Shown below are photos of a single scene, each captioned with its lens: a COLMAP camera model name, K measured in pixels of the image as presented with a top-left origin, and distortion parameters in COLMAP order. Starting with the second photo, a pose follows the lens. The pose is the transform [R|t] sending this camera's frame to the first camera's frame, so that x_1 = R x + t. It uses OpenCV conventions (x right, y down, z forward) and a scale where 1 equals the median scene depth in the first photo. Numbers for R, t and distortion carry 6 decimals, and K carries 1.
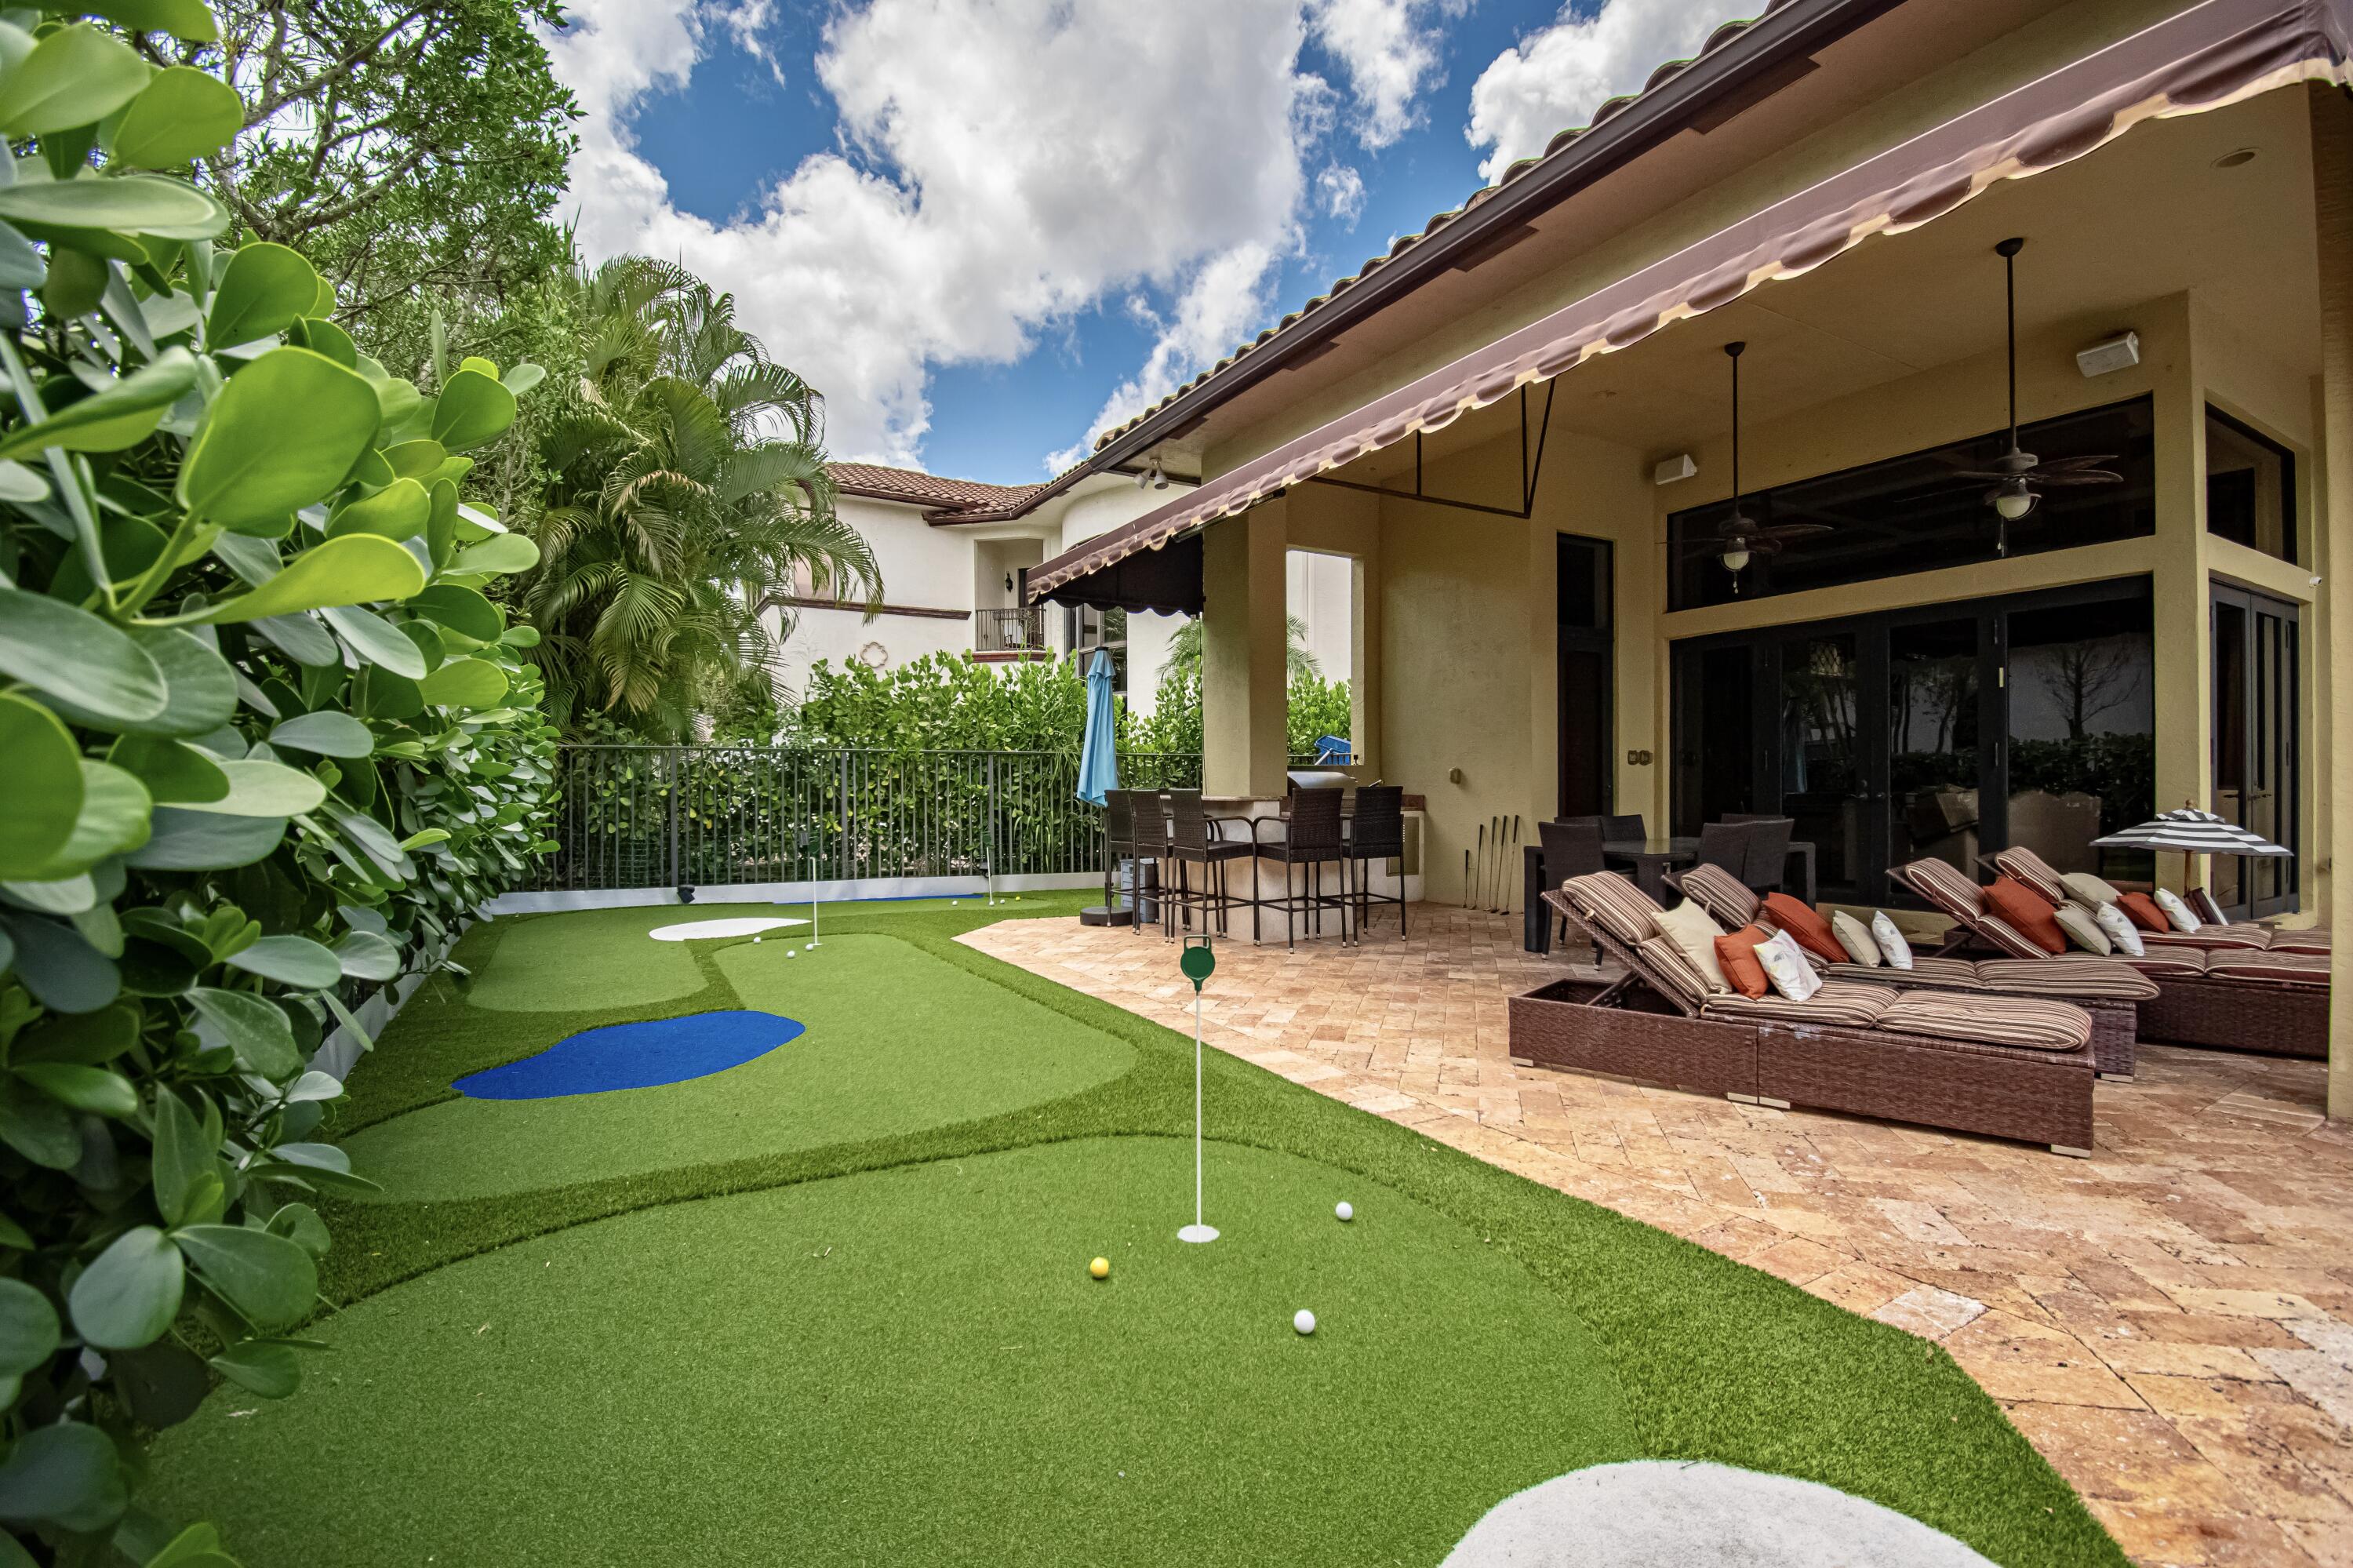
lens RADIAL K [[1031.7, 0, 1176.5], [0, 1031.7, 784.0], [0, 0, 1]] dist [0.016893, -0.023339]
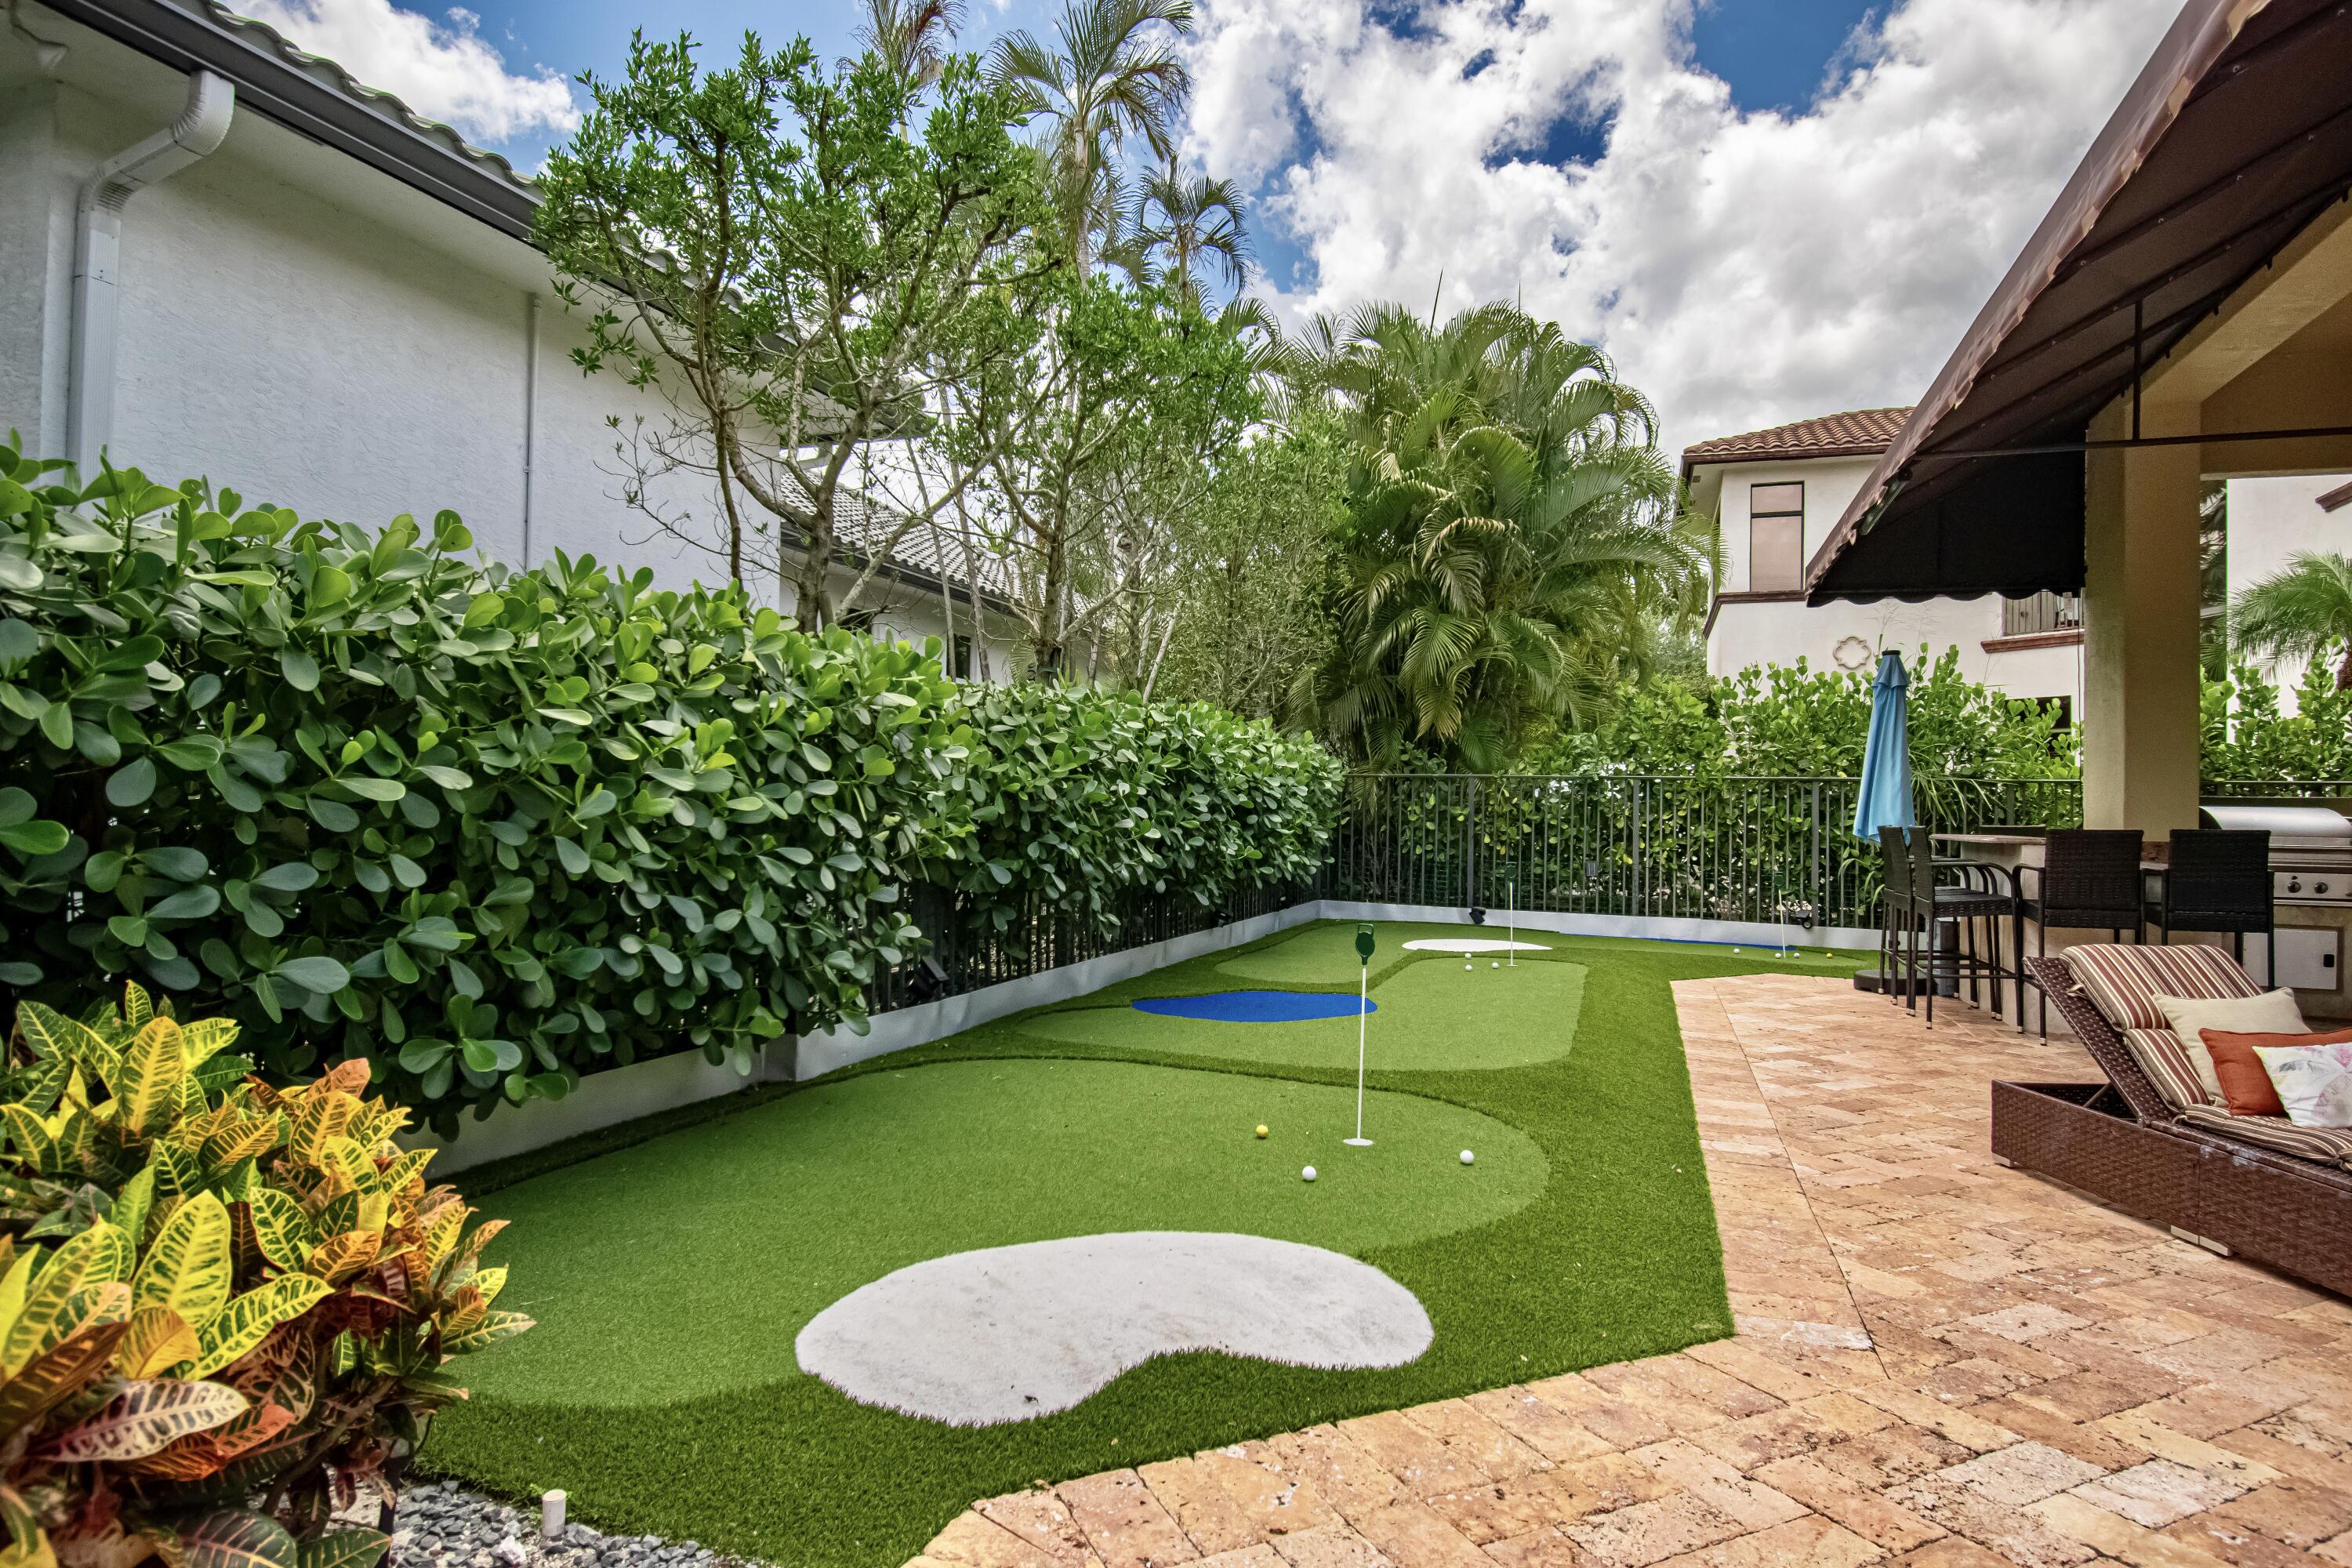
lens RADIAL K [[1289.5, 0, 1187.2], [0, 1289.5, 803.1], [0, 0, 1]] dist [0.014206, -0.021752]
pose [[0.653947, 0.011410, -0.756455, 0.443513], [-0.016970, 0.999856, 0.000411, -0.004511], [0.756350, 0.012568, 0.654046, -0.114160]]
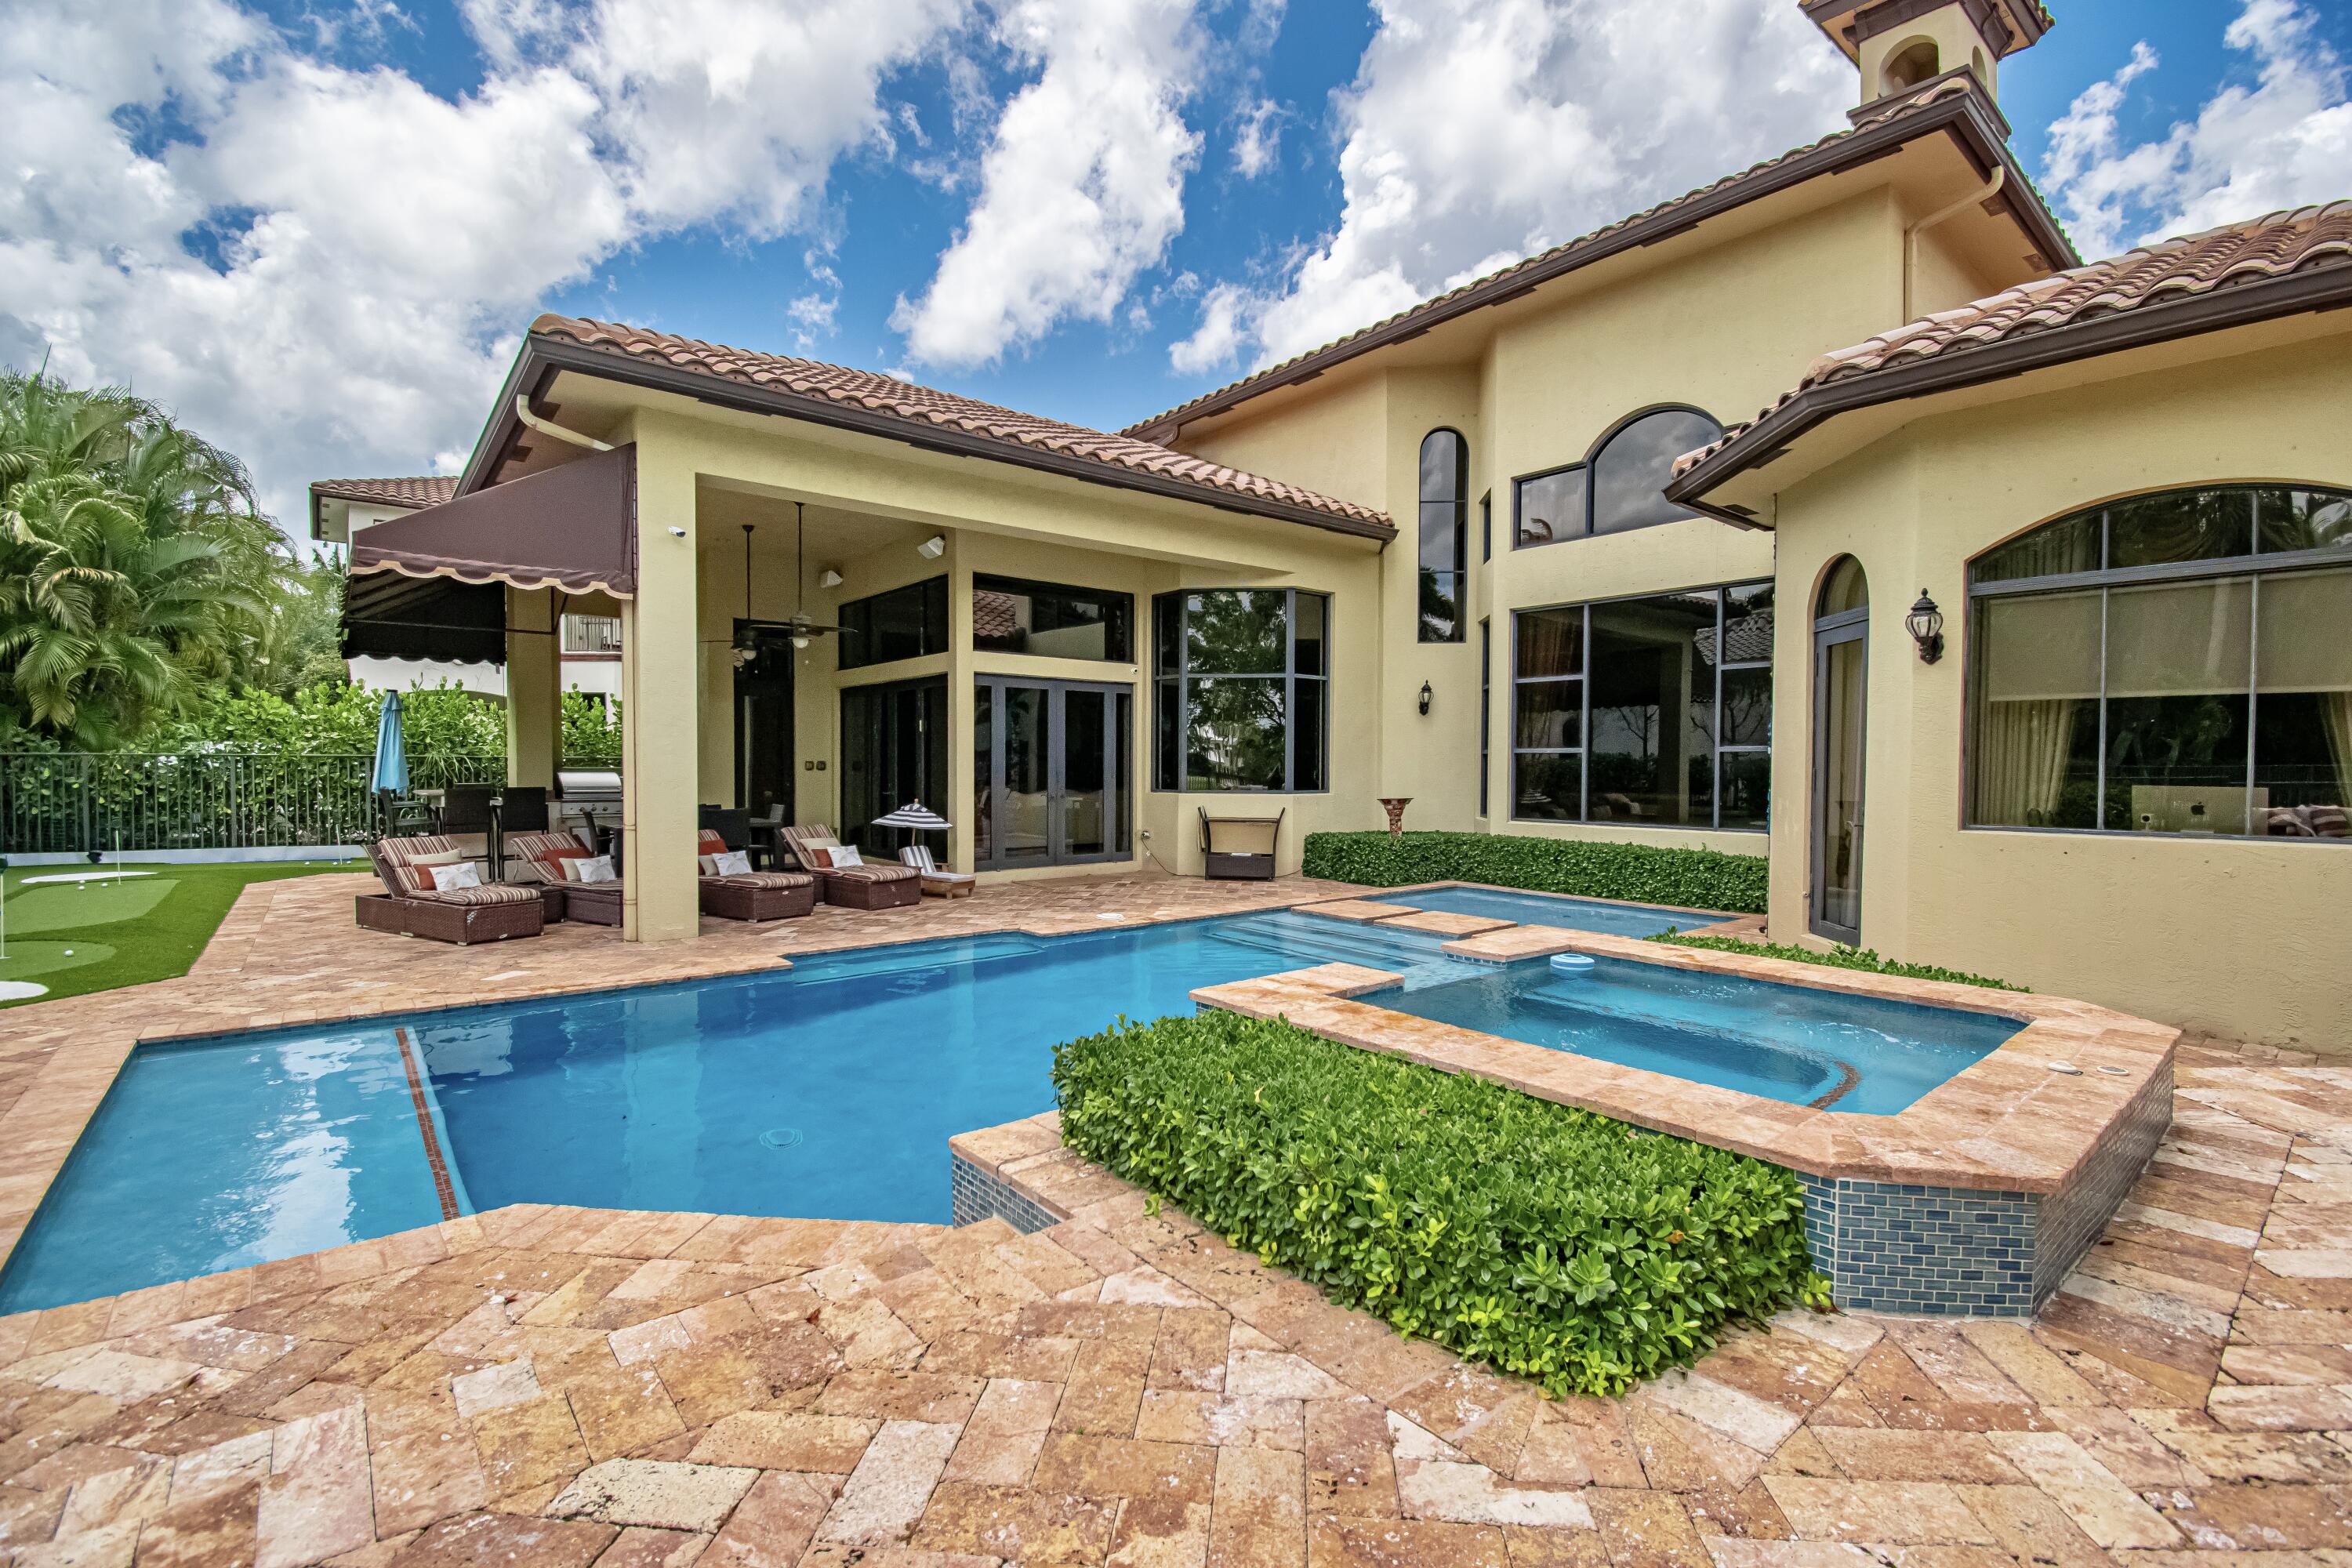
lens RADIAL K [[1031.2, 0, 1176.0], [0, 1031.2, 784.0], [0, 0, 1]] dist [0.016893, -0.023339]
pose [[0.986483, 0.005429, 0.163776, 1.053984], [-0.009186, 0.999712, 0.022190, -0.053659], [-0.163608, -0.023394, 0.986248, -0.867921]]
